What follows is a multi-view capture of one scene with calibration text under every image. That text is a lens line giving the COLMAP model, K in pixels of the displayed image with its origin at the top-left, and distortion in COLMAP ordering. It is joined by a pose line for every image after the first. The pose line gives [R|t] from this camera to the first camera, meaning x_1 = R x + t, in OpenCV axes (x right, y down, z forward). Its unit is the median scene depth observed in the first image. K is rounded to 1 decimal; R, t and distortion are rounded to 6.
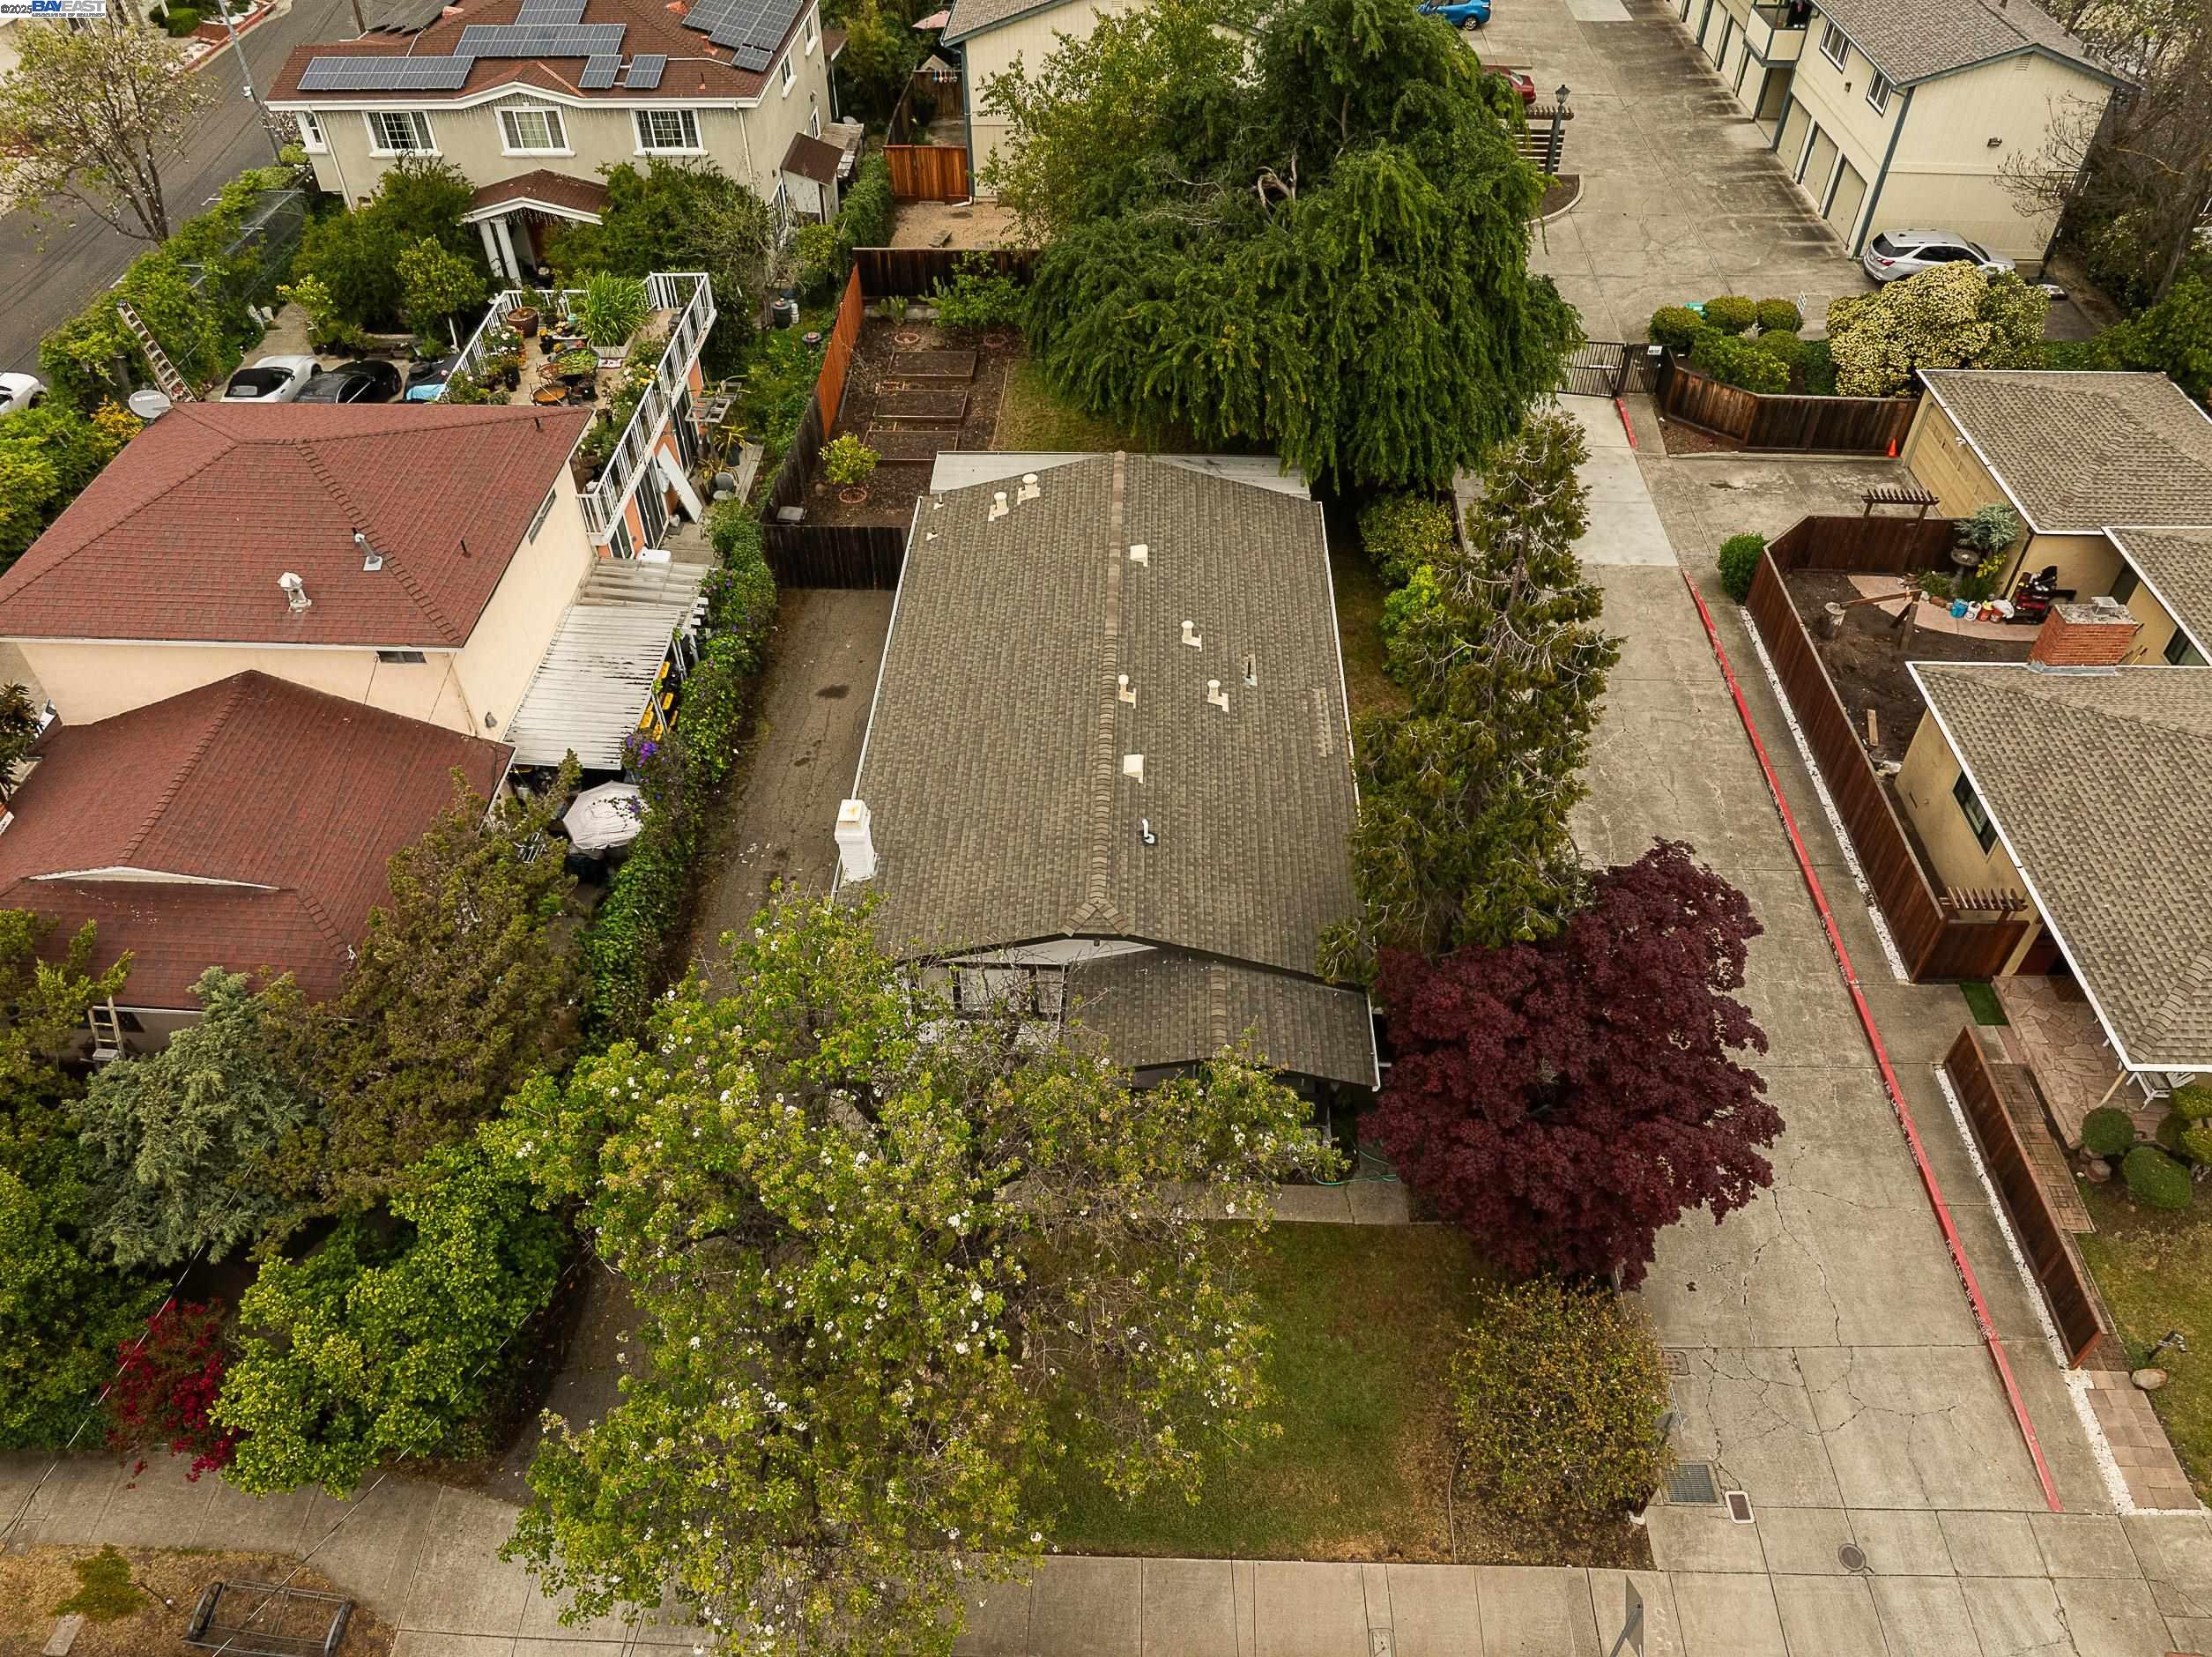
lens RADIAL K [[1515.8, 0, 1106.0], [0, 1515.8, 828.5], [0, 0, 1]] dist [-0.051190, 0.019854]
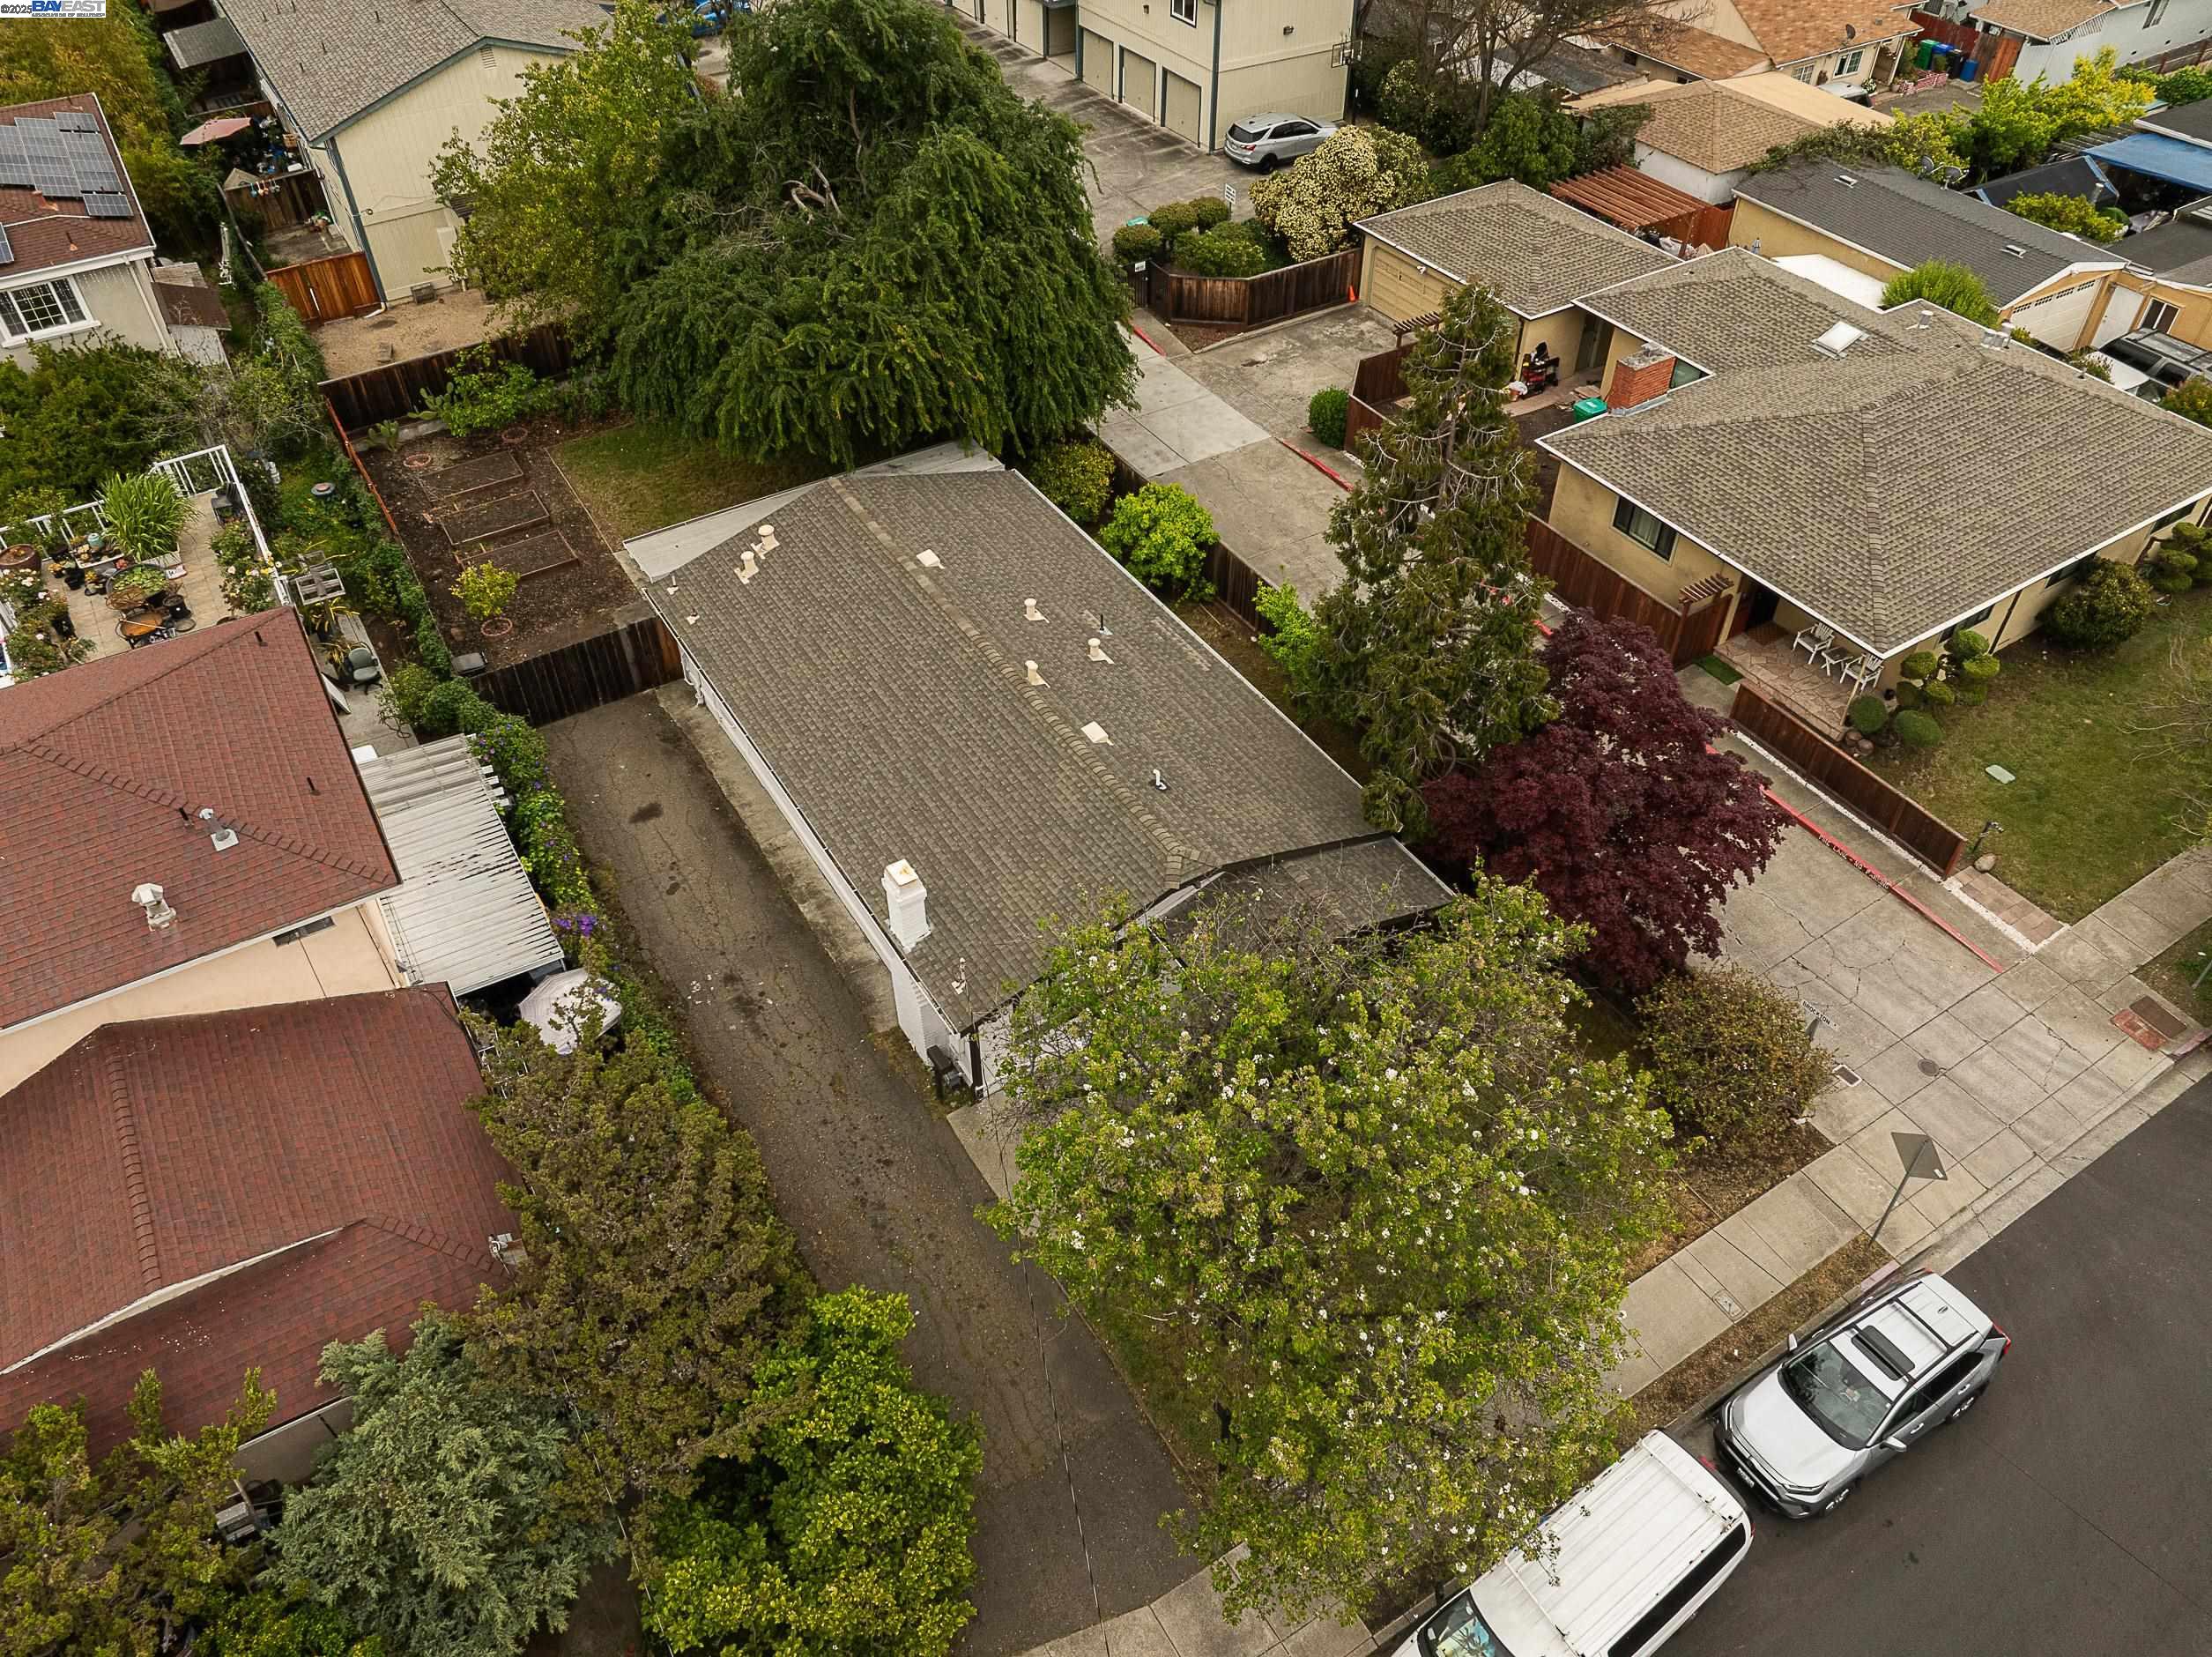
lens RADIAL K [[1515.8, 0, 1106.0], [0, 1515.8, 828.5], [0, 0, 1]] dist [-0.051190, 0.019854]
pose [[0.836418, -0.383805, 0.391277, -0.319579], [0.384913, 0.919550, 0.079176, -0.047942], [-0.390187, 0.084383, 0.916861, 0.042992]]
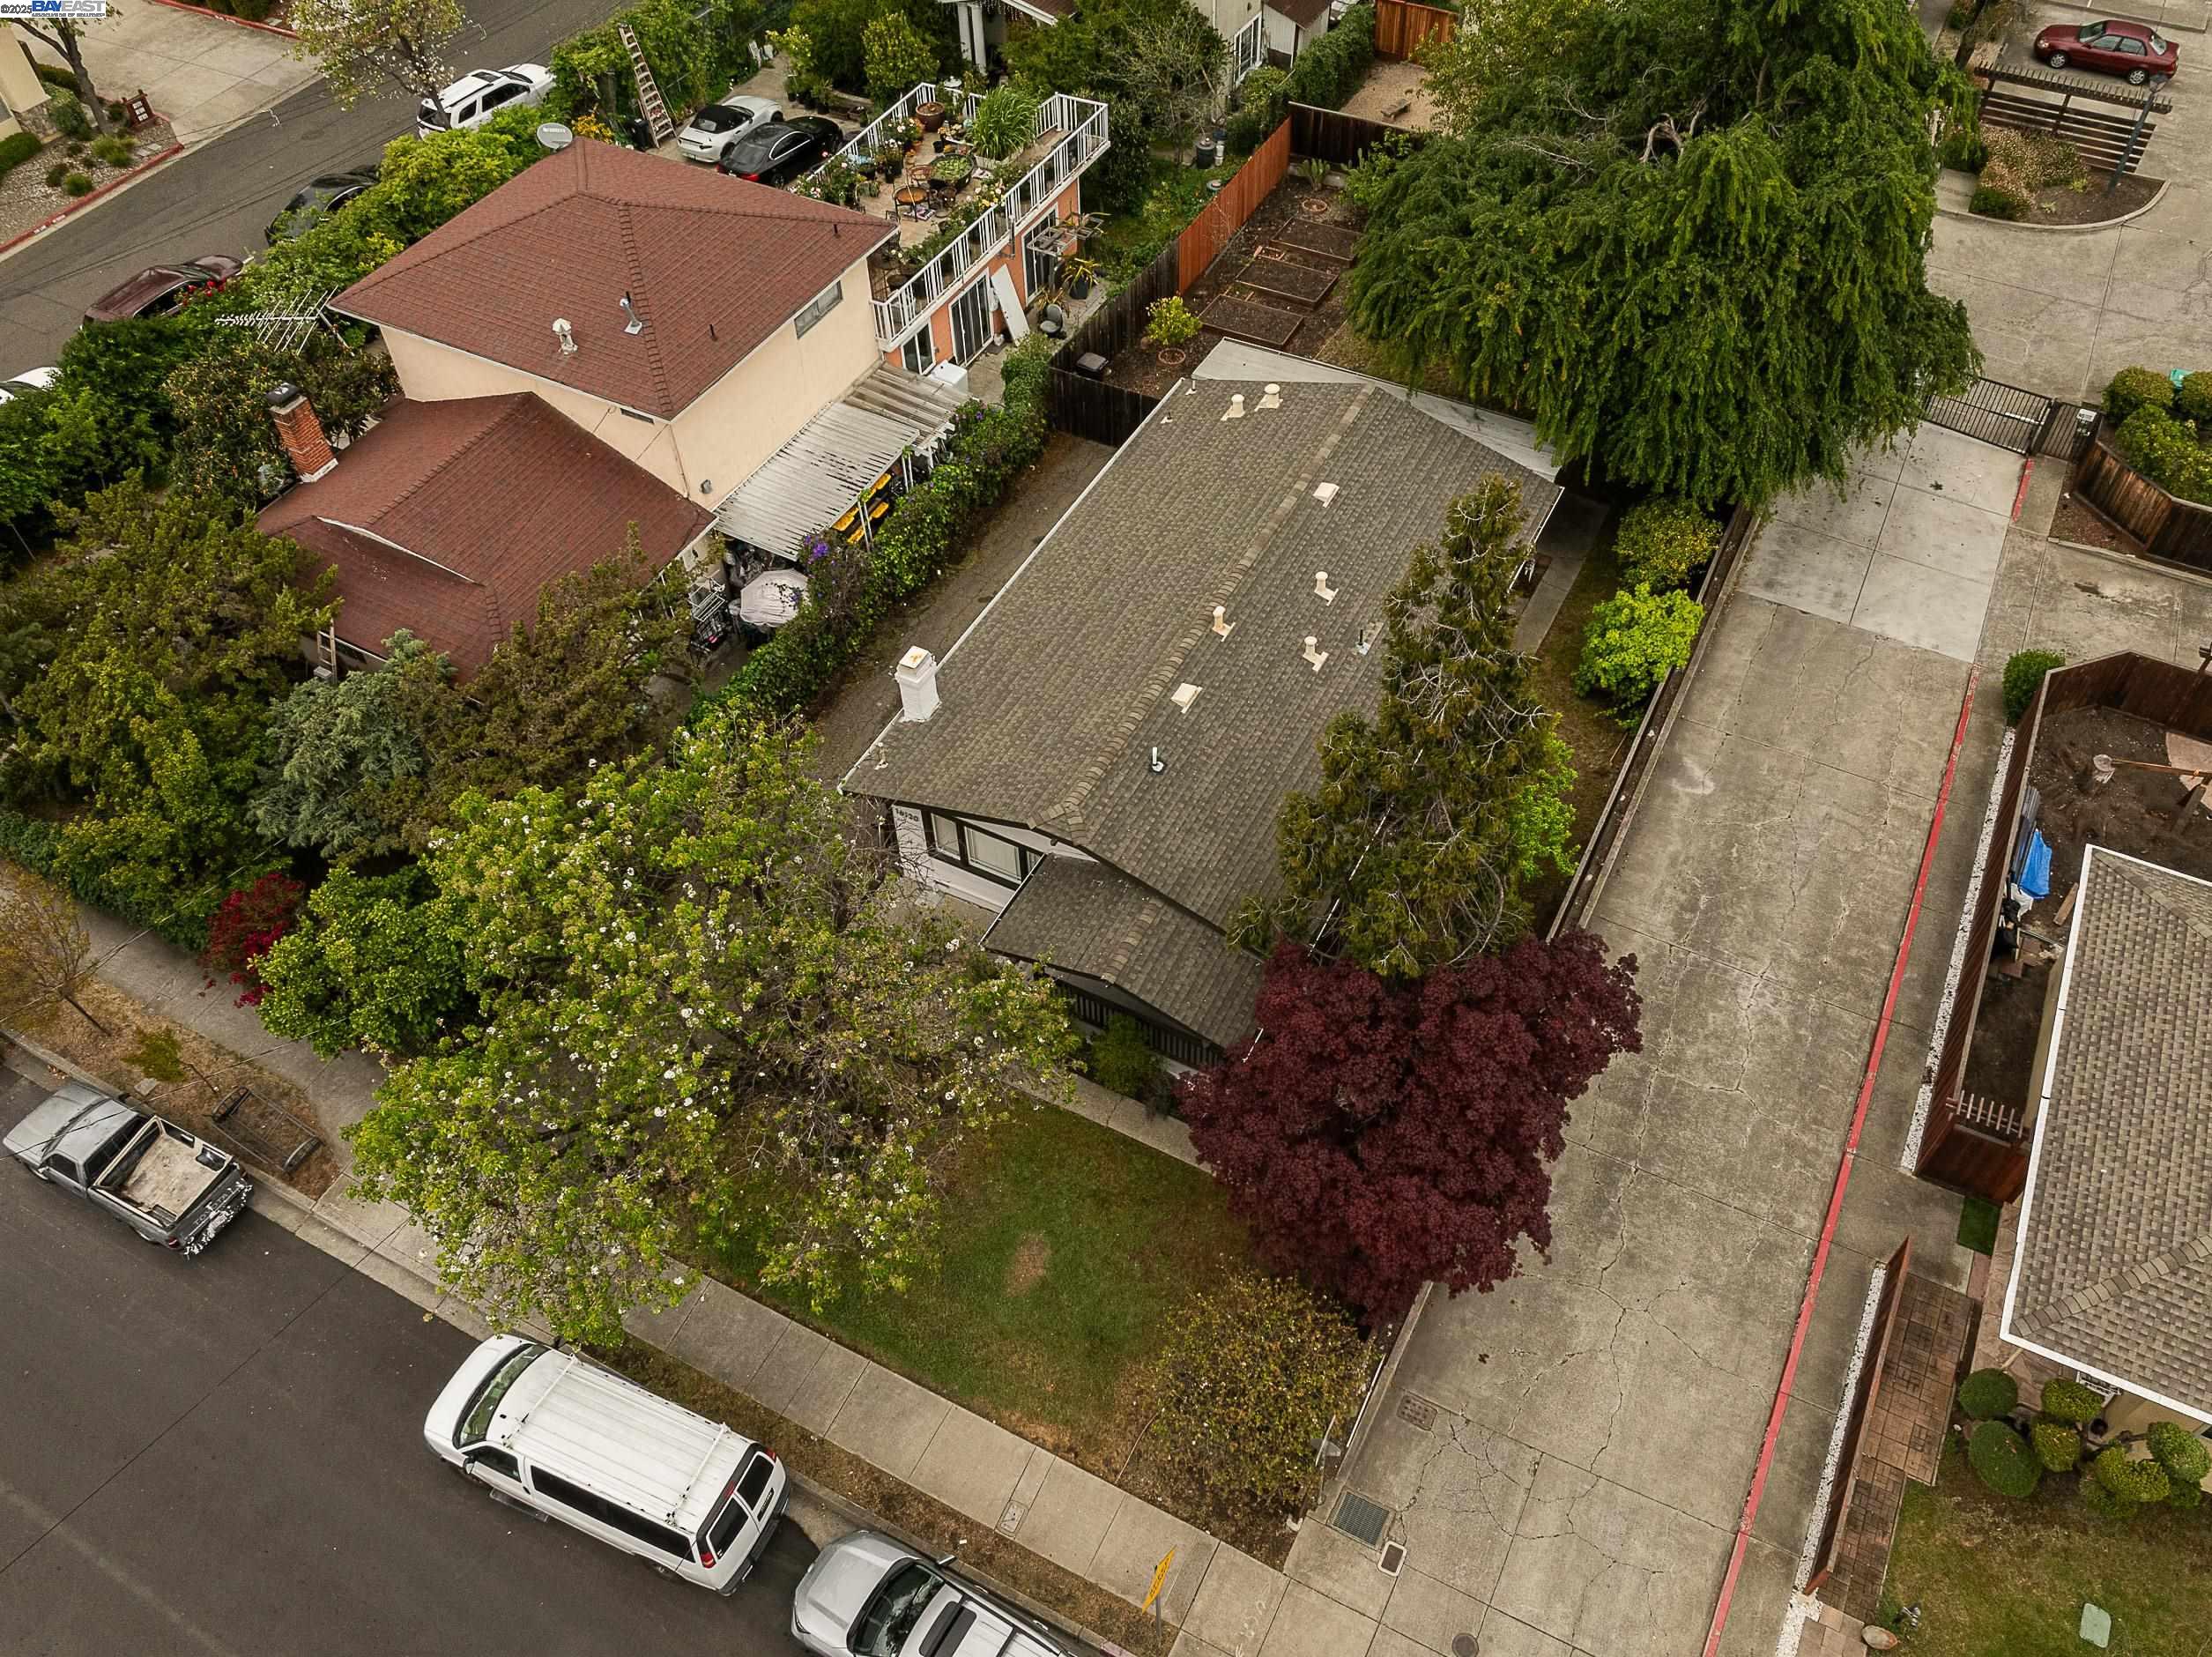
lens RADIAL K [[1577.9, 0, 1104.3], [0, 1577.9, 845.2], [0, 0, 1]] dist [-0.041901, -0.001195]
pose [[0.907390, 0.322130, -0.269954, 0.225338], [-0.291894, 0.945137, 0.146673, -0.066298], [0.302391, -0.054292, 0.951636, -0.036626]]
